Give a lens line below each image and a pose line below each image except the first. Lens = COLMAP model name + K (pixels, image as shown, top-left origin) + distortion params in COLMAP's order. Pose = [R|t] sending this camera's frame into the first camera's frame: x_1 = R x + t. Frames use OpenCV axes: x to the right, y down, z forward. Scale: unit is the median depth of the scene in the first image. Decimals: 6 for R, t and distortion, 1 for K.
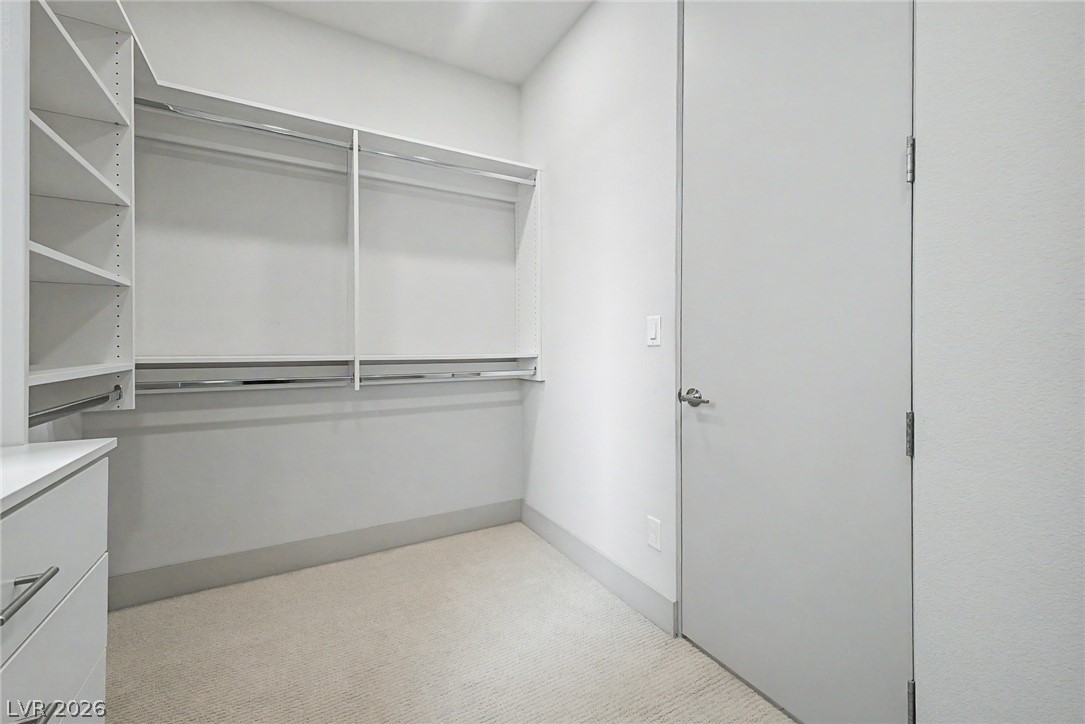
lens RADIAL K [[440.7, 0, 538.0], [0, 440.7, 345.5], [0, 0, 1]] dist [0.009644, -0.000309]
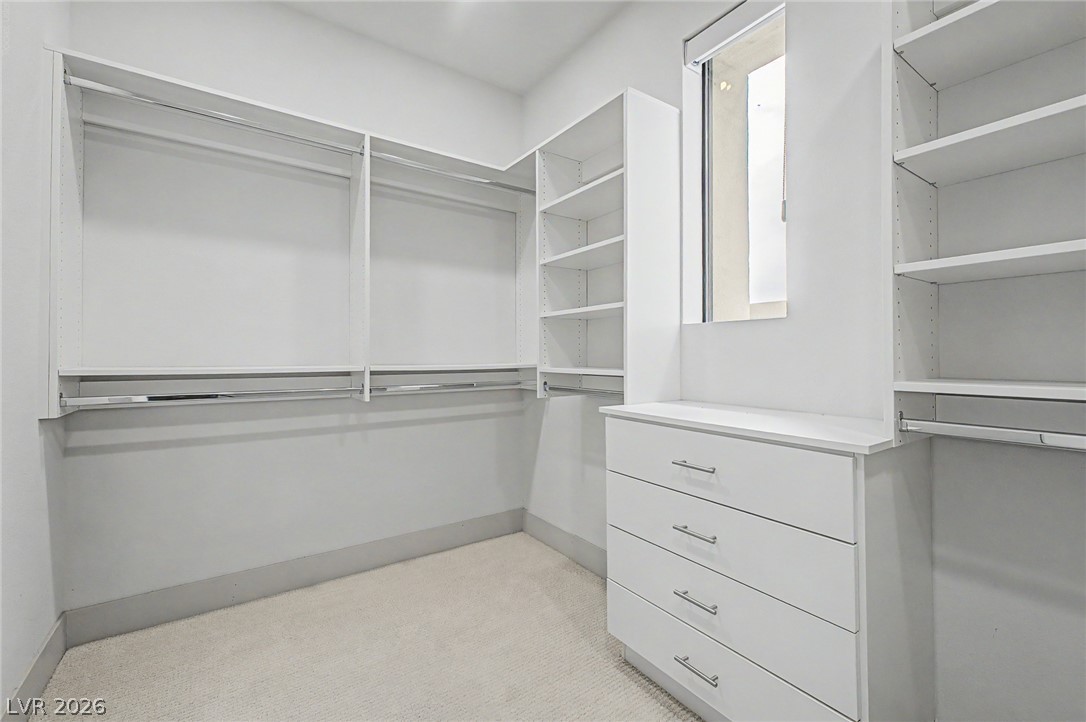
lens RADIAL K [[470.0, 0, 543.0], [0, 470.0, 361.0], [0, 0, 1]] dist [0.000333, -0.000059]
pose [[0.992948, -0.000795, 0.118545, -0.133642], [-0.000517, 0.999939, 0.011034, 0.000024], [-0.118547, -0.011017, 0.992887, -0.074557]]
